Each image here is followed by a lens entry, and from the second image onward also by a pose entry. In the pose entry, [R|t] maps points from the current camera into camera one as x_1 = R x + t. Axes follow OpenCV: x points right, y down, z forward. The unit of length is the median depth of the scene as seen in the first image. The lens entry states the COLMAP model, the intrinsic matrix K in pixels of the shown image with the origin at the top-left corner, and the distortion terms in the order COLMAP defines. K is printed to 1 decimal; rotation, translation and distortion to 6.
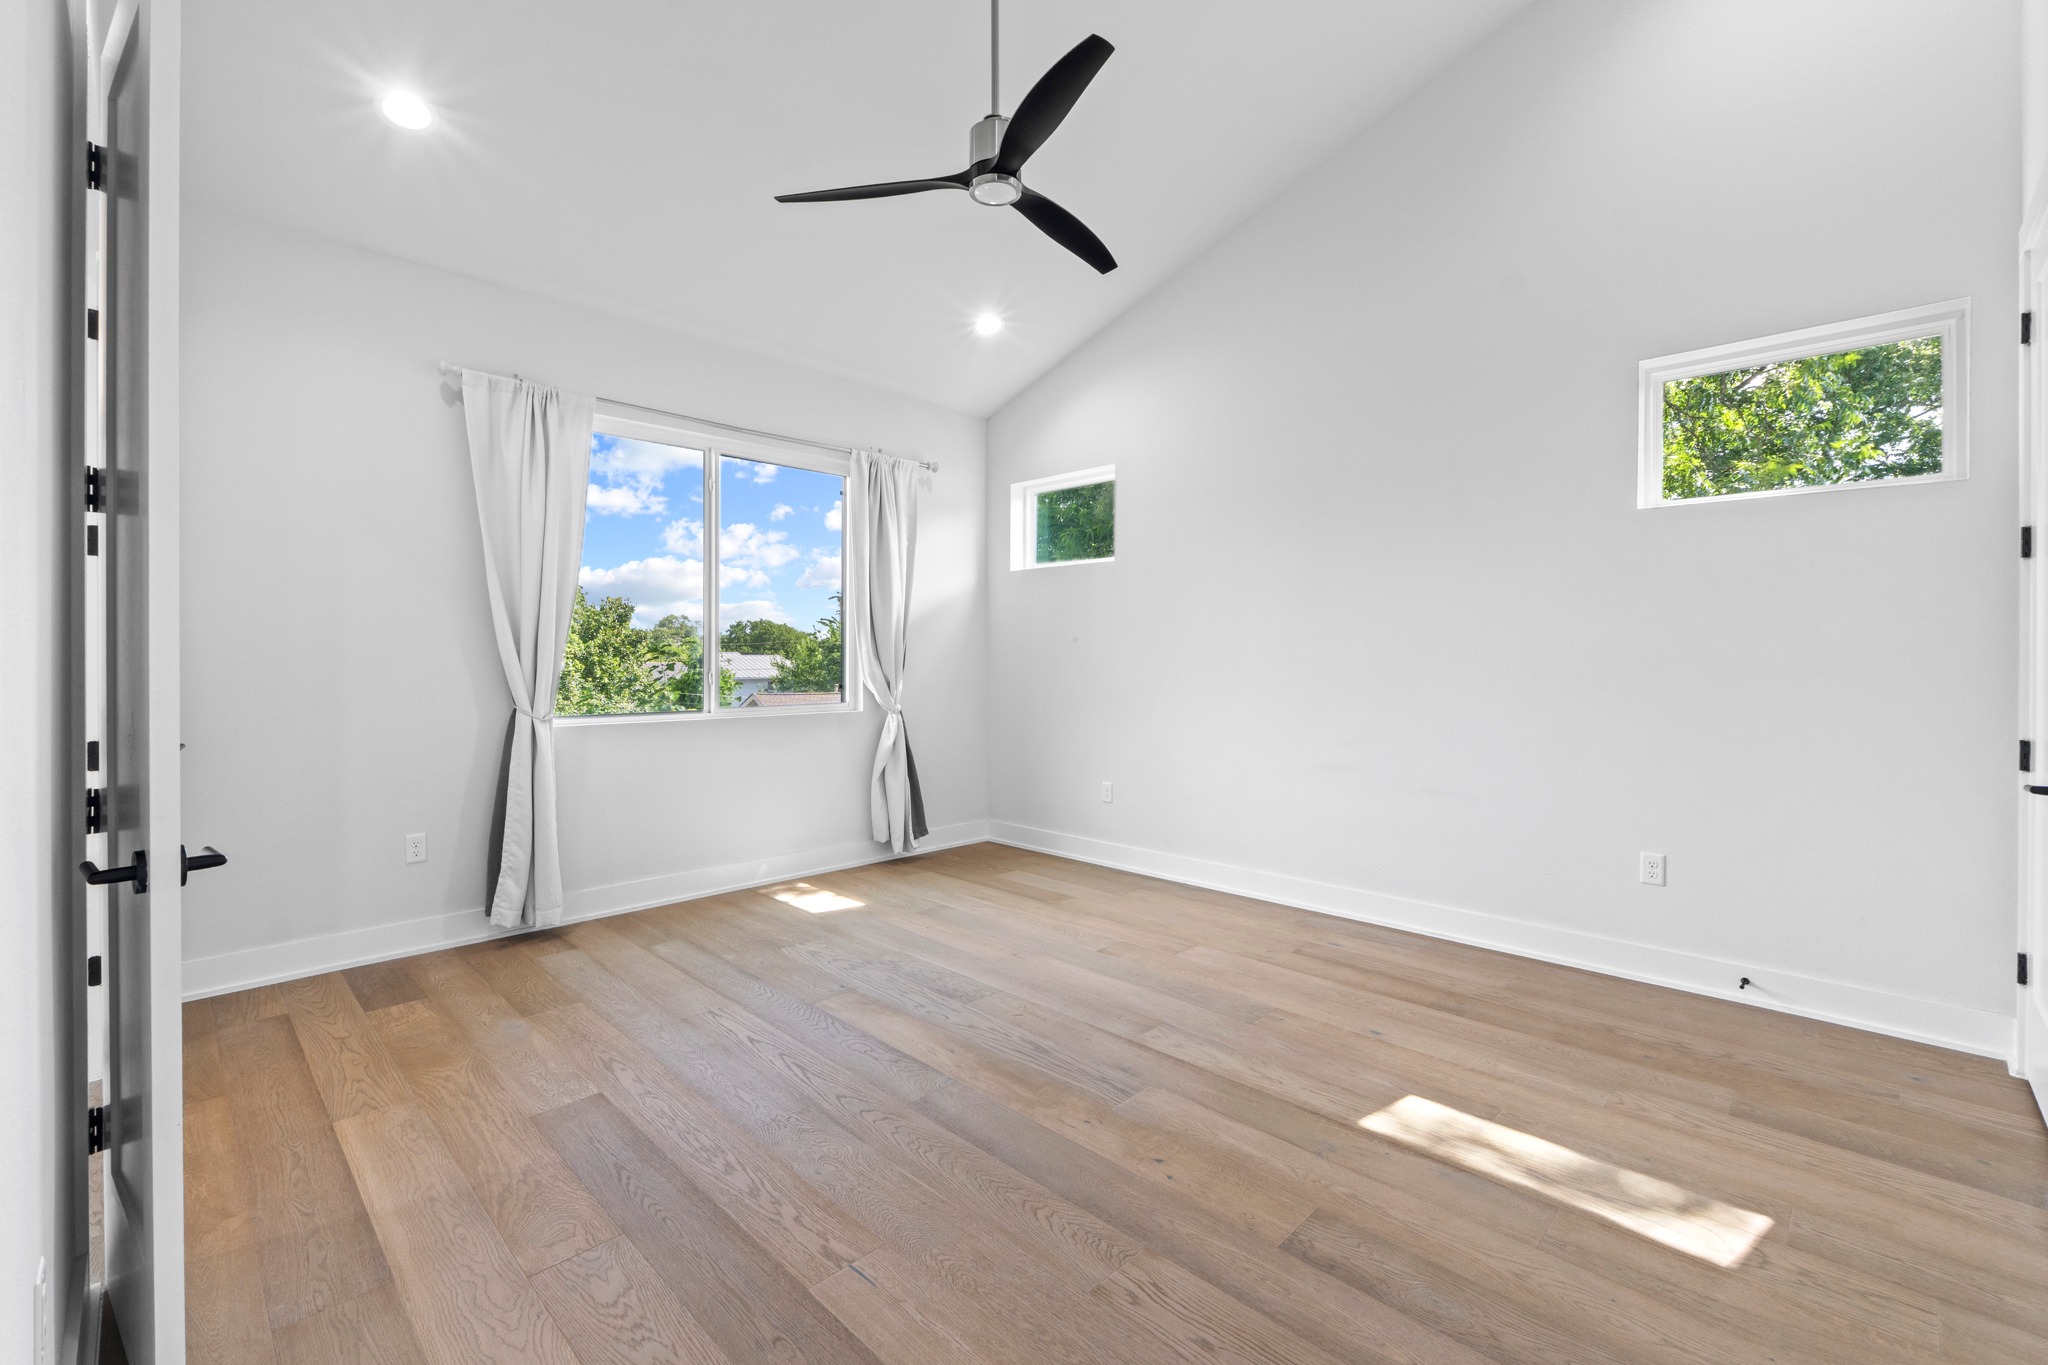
lens RADIAL K [[869.7, 0, 1019.3], [0, 869.7, 682.8], [0, 0, 1]] dist [-0.004142, -0.000262]
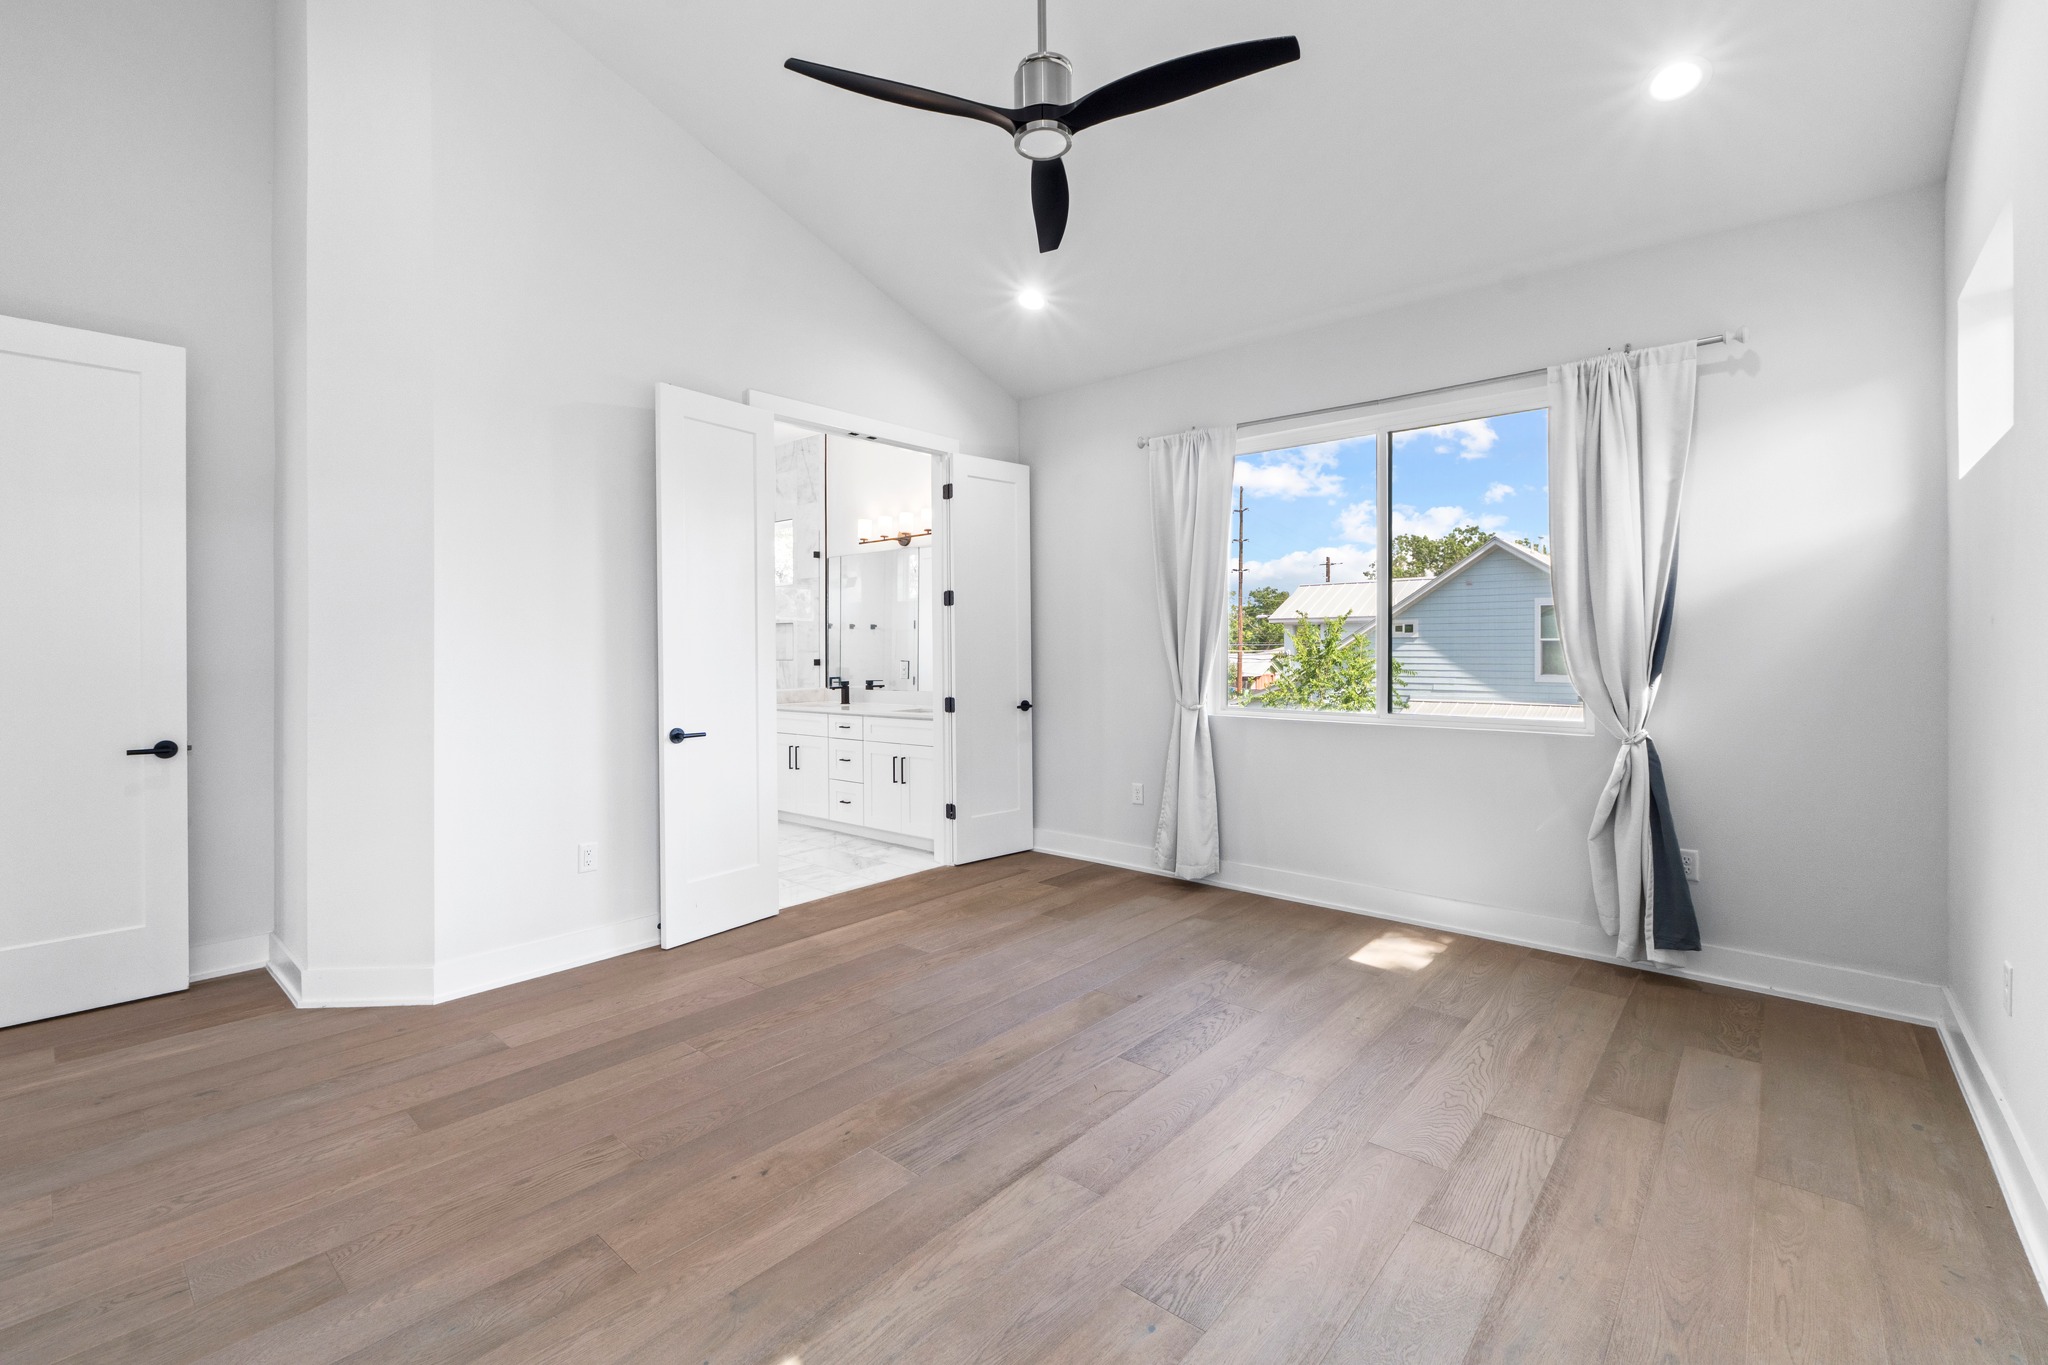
lens RADIAL K [[933.9, 0, 1024.0], [0, 933.9, 647.8], [0, 0, 1]] dist [-0.000673, -0.000078]
pose [[0.034636, -0.006524, -0.999379, 0.950034], [-0.027829, 0.999585, -0.007490, -0.019543], [0.999012, 0.028071, 0.034440, 0.979641]]
